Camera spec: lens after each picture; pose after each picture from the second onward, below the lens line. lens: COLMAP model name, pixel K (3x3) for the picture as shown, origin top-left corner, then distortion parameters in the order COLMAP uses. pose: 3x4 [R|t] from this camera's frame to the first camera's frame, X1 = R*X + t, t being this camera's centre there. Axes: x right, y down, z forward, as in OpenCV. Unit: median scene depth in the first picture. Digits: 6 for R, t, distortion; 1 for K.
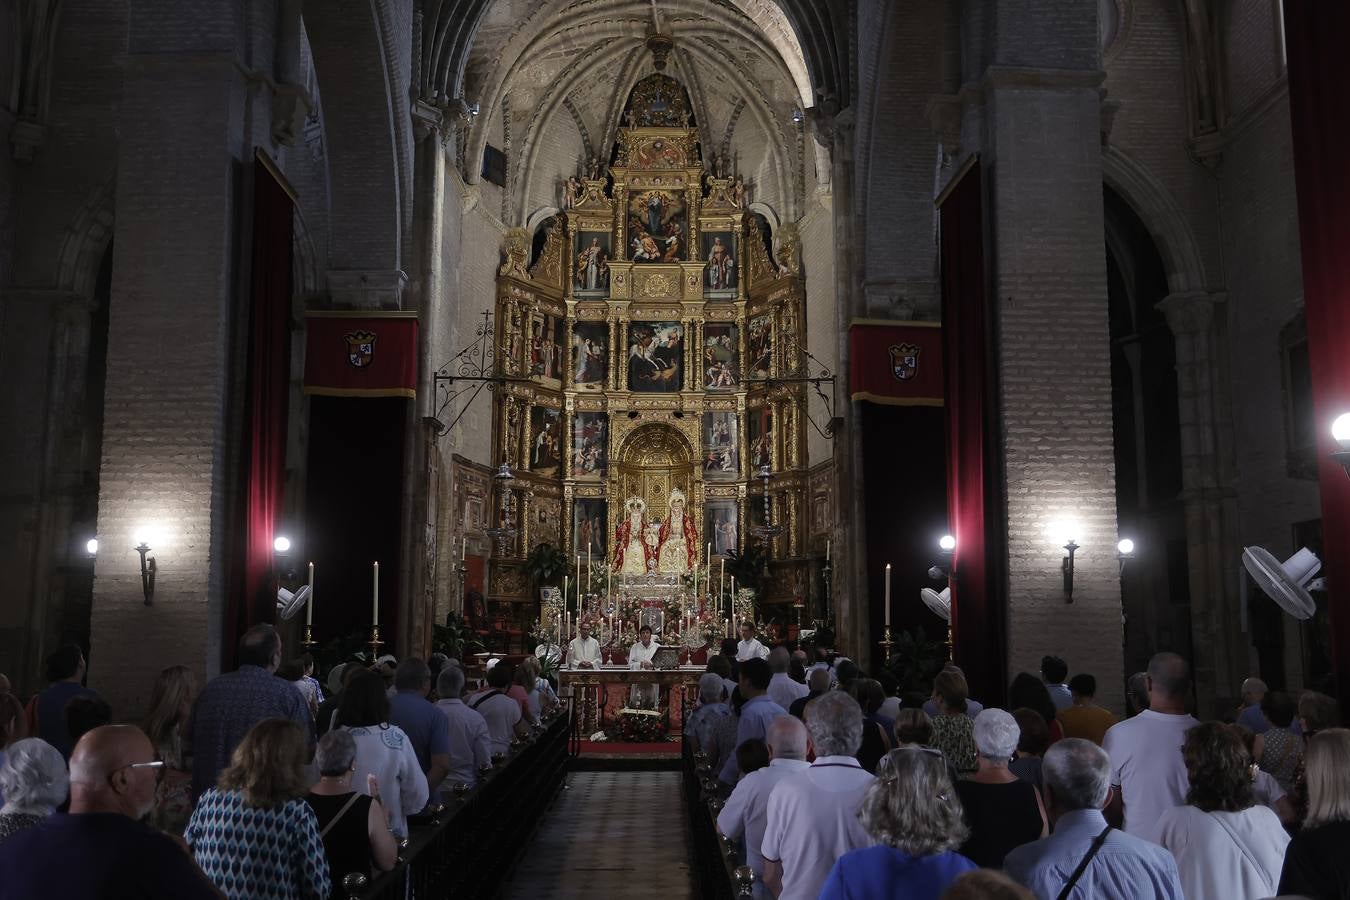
lens RADIAL K [[1229.8, 0, 692.6], [0, 1229.8, 447.8], [0, 0, 1]] dist [0.002935, 0.005267]
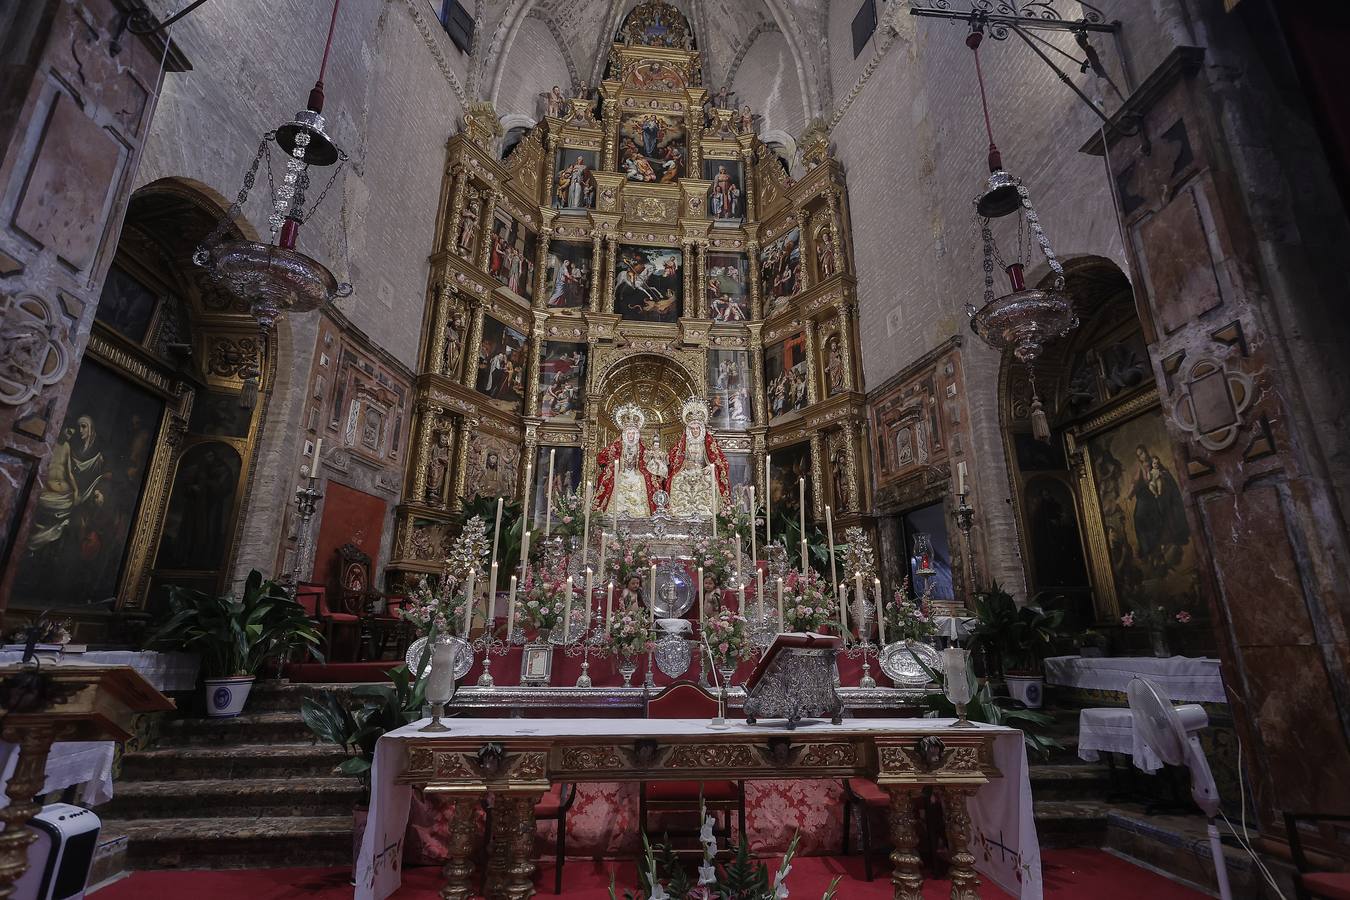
lens RADIAL K [[640.7, 0, 680.4], [0, 640.7, 455.1], [0, 0, 1]] dist [-0.000034, 0.000364]
pose [[0.995698, 0.030619, 0.087457, -0.043846], [-0.018154, 0.989996, -0.139920, 0.100025], [-0.090866, 0.137730, 0.986293, 0.602001]]
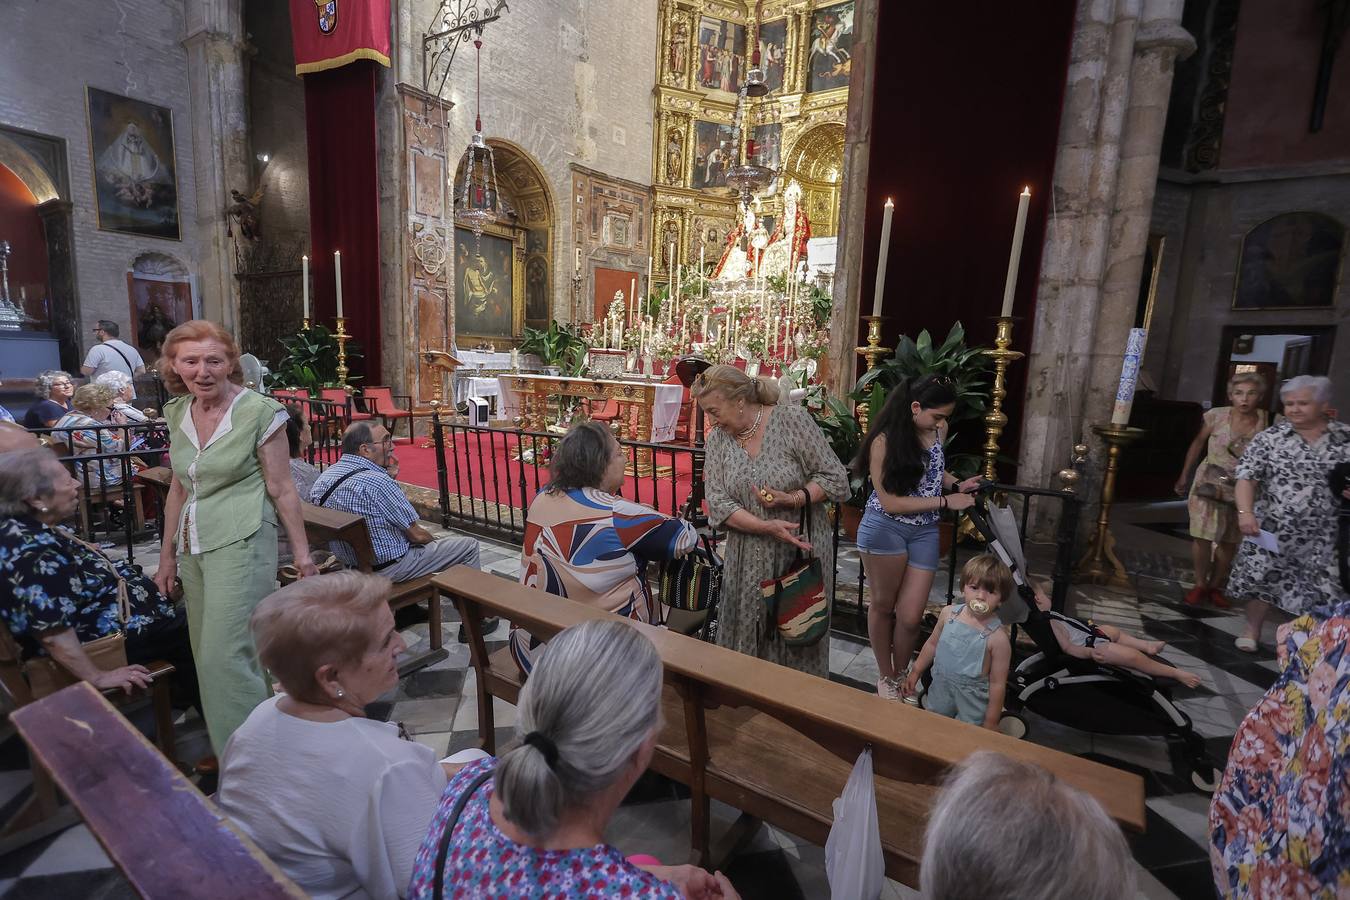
lens RADIAL K [[640.7, 0, 680.4], [0, 640.7, 455.1], [0, 0, 1]] dist [-0.000034, 0.000364]
pose [[0.830888, 0.113800, -0.544678, 0.169699], [0.046156, 0.961394, 0.271275, 0.083941], [0.554522, -0.250540, 0.793559, 0.491161]]
